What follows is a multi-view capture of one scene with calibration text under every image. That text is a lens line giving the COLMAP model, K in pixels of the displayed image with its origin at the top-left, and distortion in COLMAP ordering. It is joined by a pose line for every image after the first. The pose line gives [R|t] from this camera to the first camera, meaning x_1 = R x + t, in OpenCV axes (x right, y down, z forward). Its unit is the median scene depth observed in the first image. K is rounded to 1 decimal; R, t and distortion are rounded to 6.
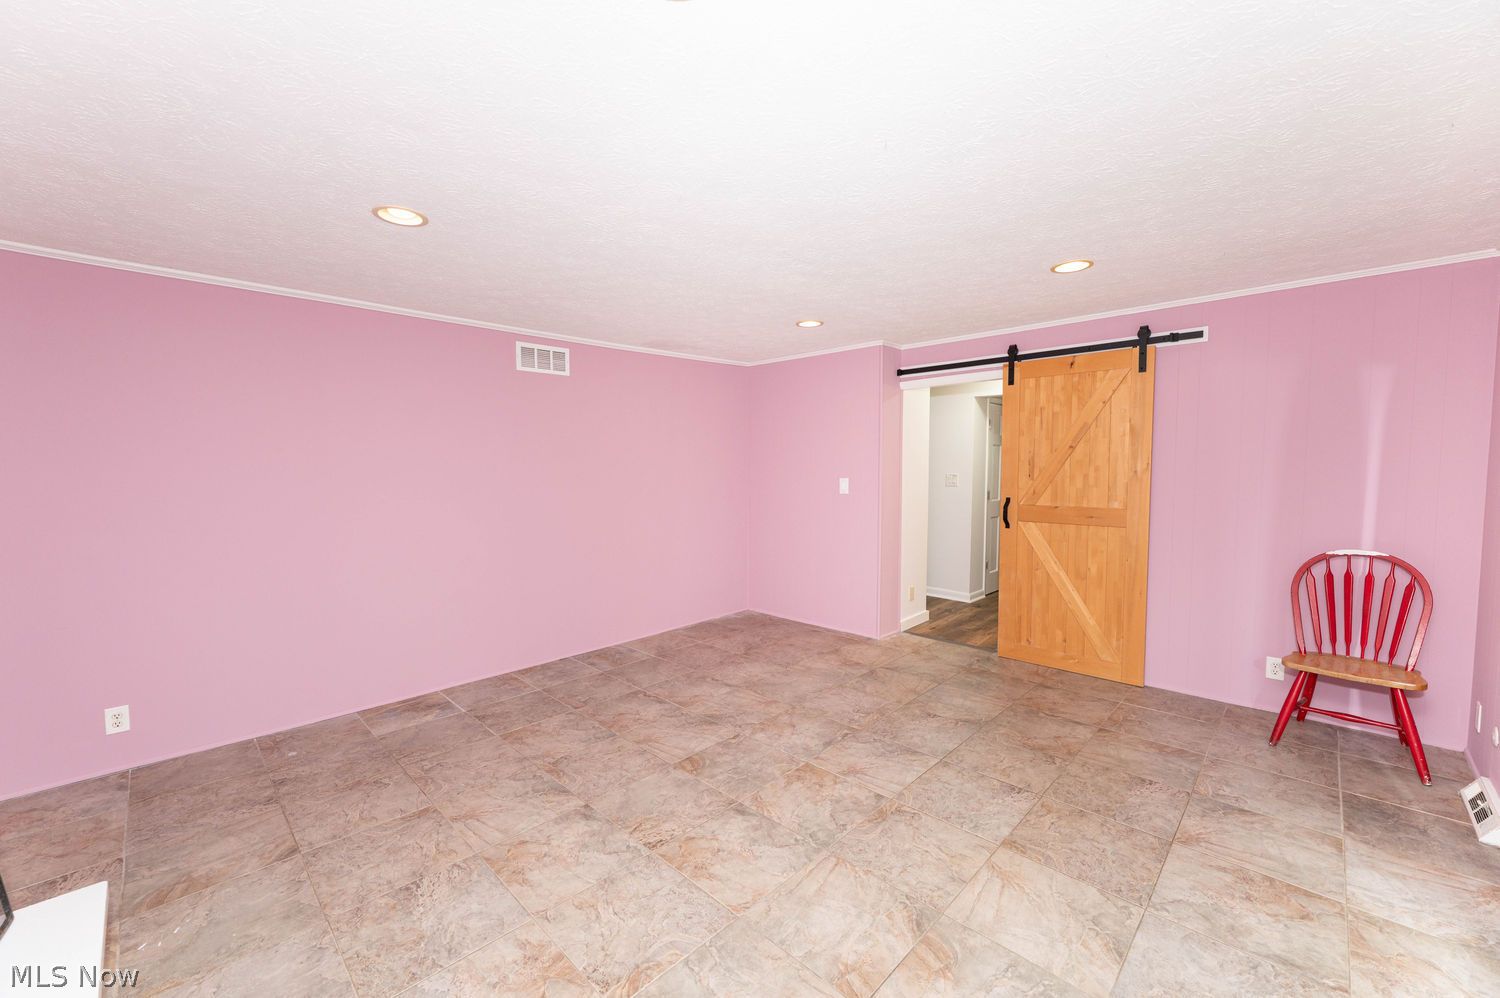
lens RADIAL K [[596.0, 0, 750.8], [0, 596.0, 500.9], [0, 0, 1]] dist [-0.000715, -0.000045]
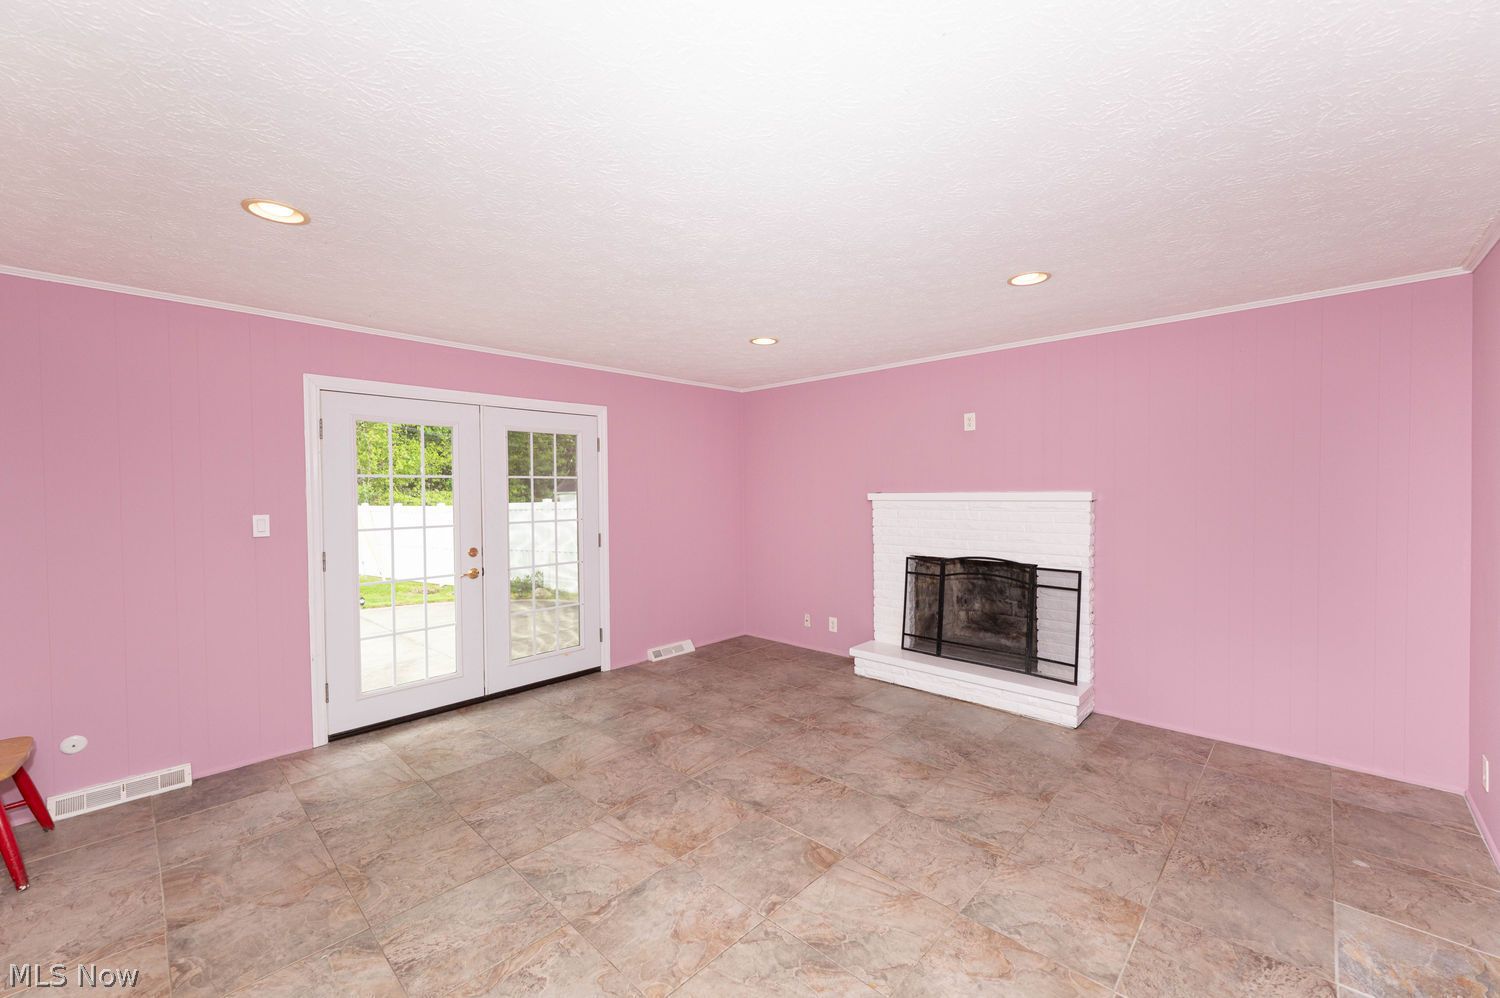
lens RADIAL K [[592.7, 0, 751.2], [0, 592.7, 497.3], [0, 0, 1]] dist [-0.000573, 0.000095]
pose [[-0.999833, 0.016346, -0.008140, -0.004961], [0.015705, 0.997179, 0.073397, -0.095079], [0.009317, 0.073257, -0.997270, 1.598600]]
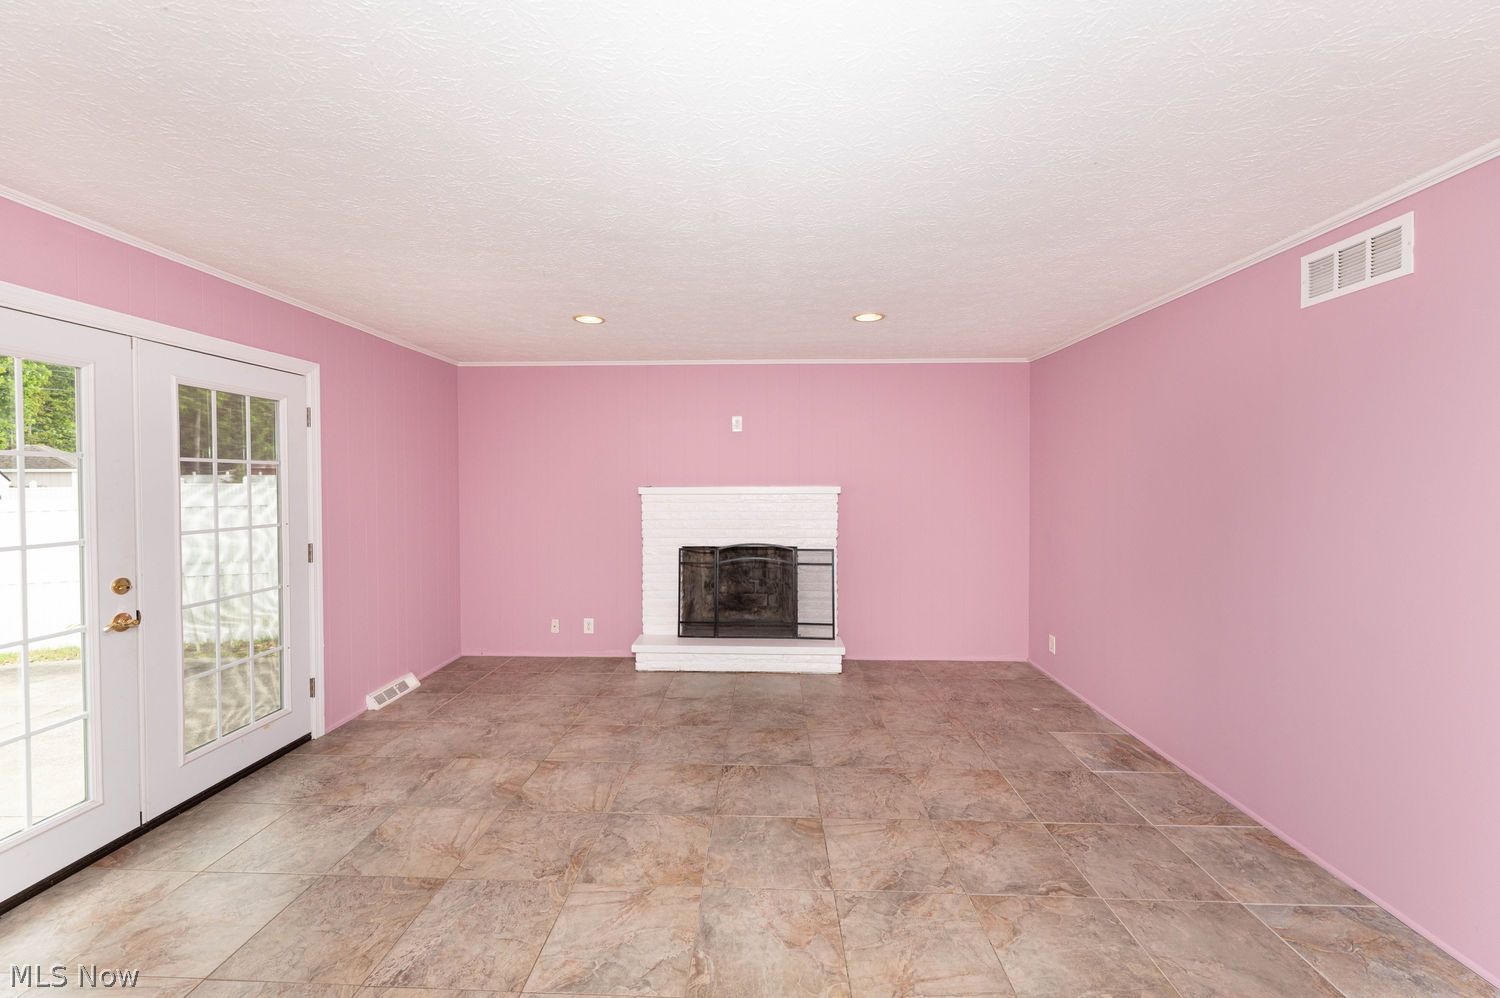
lens RADIAL K [[598.5, 0, 741.1], [0, 598.5, 490.6], [0, 0, 1]] dist [-0.000257, -0.000080]
pose [[-0.747610, 0.017018, -0.663920, 0.489896], [-0.034209, 0.997358, 0.064085, -0.087766], [0.663257, 0.070623, -0.745052, 1.403735]]
